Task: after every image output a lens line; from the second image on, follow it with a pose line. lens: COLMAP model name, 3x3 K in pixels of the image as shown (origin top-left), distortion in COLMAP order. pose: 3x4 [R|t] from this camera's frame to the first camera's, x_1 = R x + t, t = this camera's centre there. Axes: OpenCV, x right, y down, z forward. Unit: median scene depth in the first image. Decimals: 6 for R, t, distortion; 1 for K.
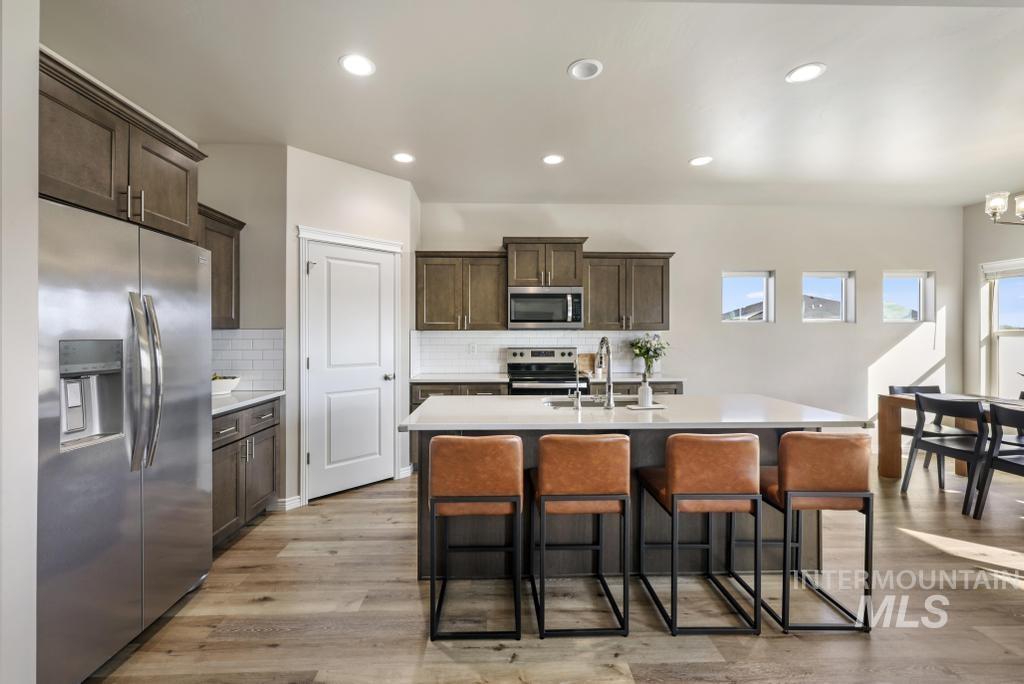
lens RADIAL K [[453.3, 0, 508.6], [0, 453.3, 329.6], [0, 0, 1]] dist [0.000548, 0.000338]
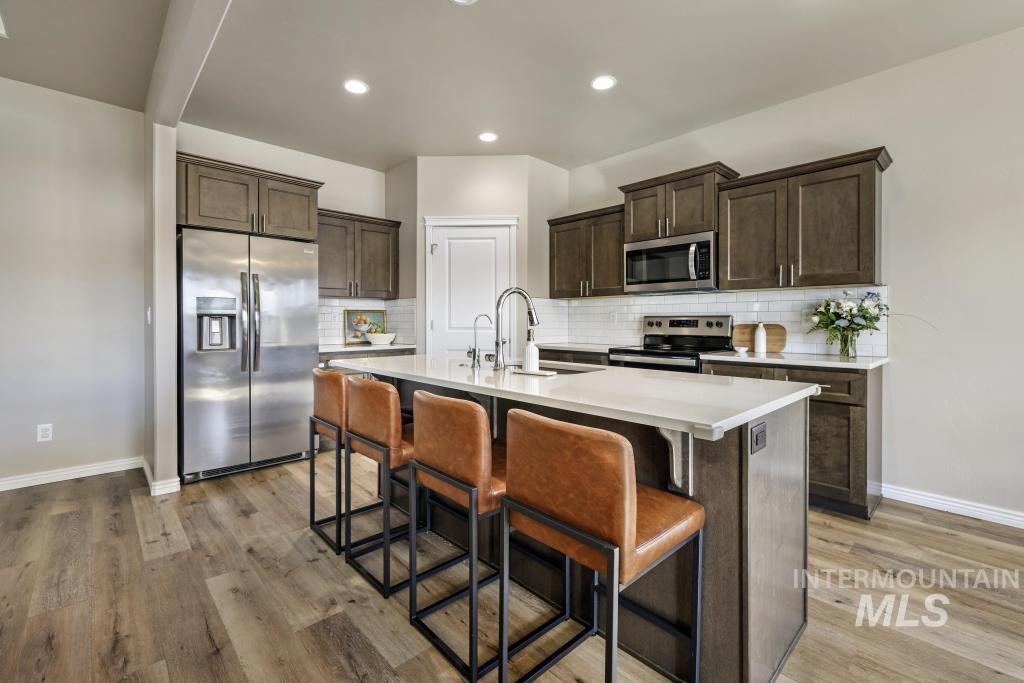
lens RADIAL K [[453.3, 0, 508.6], [0, 453.3, 329.1], [0, 0, 1]] dist [0.000548, 0.000338]
pose [[0.646716, 0.013018, -0.762620, 0.513374], [0.006473, 0.999725, 0.022555, 0.045925], [0.762703, -0.019523, 0.646454, 0.271566]]
